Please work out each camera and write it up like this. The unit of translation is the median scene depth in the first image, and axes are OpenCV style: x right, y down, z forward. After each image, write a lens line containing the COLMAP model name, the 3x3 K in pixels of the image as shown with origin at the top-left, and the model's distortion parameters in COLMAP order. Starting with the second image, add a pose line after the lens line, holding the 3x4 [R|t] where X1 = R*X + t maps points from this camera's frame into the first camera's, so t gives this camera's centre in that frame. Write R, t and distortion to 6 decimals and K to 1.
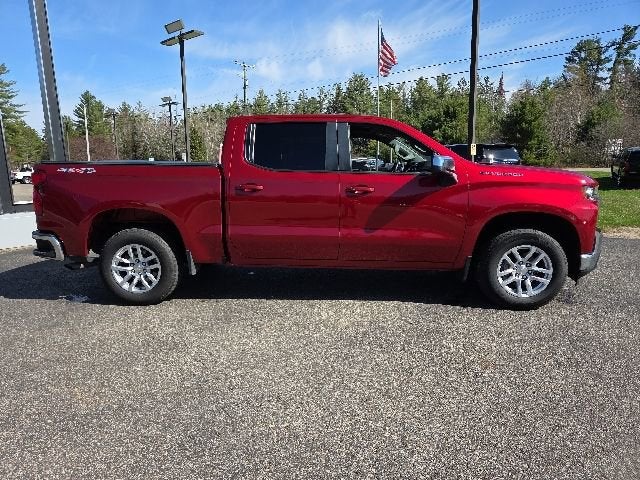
lens RADIAL K [[423.2, 0, 330.1], [0, 423.2, 238.4], [0, 0, 1]] dist [0.044988, -0.036946]
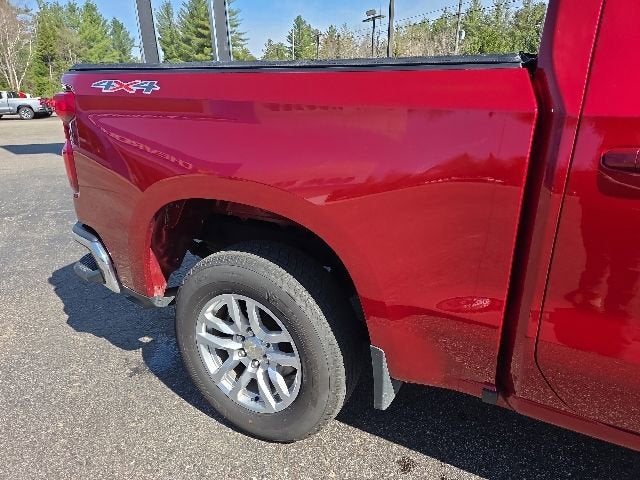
lens RADIAL K [[423.2, 0, 330.1], [0, 423.2, 238.4], [0, 0, 1]] dist [0.044988, -0.036946]
pose [[0.904703, 0.136610, -0.403547, -0.242507], [-0.069169, 0.981729, 0.177268, -0.102933], [0.420390, -0.132462, 0.897622, 0.693111]]
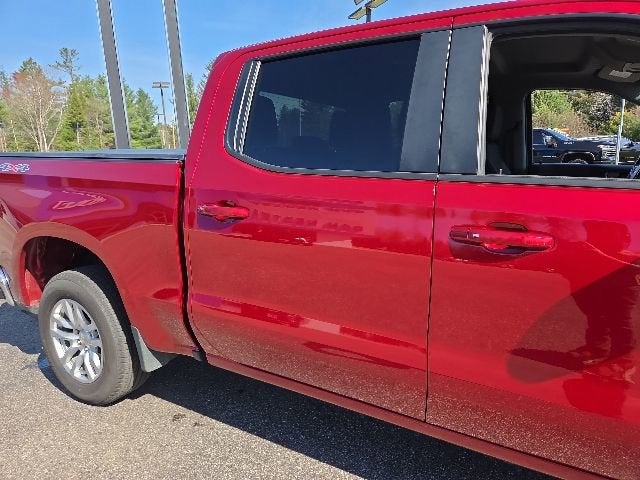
lens RADIAL K [[419.0, 0, 334.0], [0, 419.0, 238.3], [0, 0, 1]] dist [0.081165, -0.068345]
pose [[0.892124, 0.078306, -0.444953, 0.094625], [-0.061150, 0.996731, 0.052806, -0.115829], [0.447633, -0.019901, 0.893996, 0.636837]]
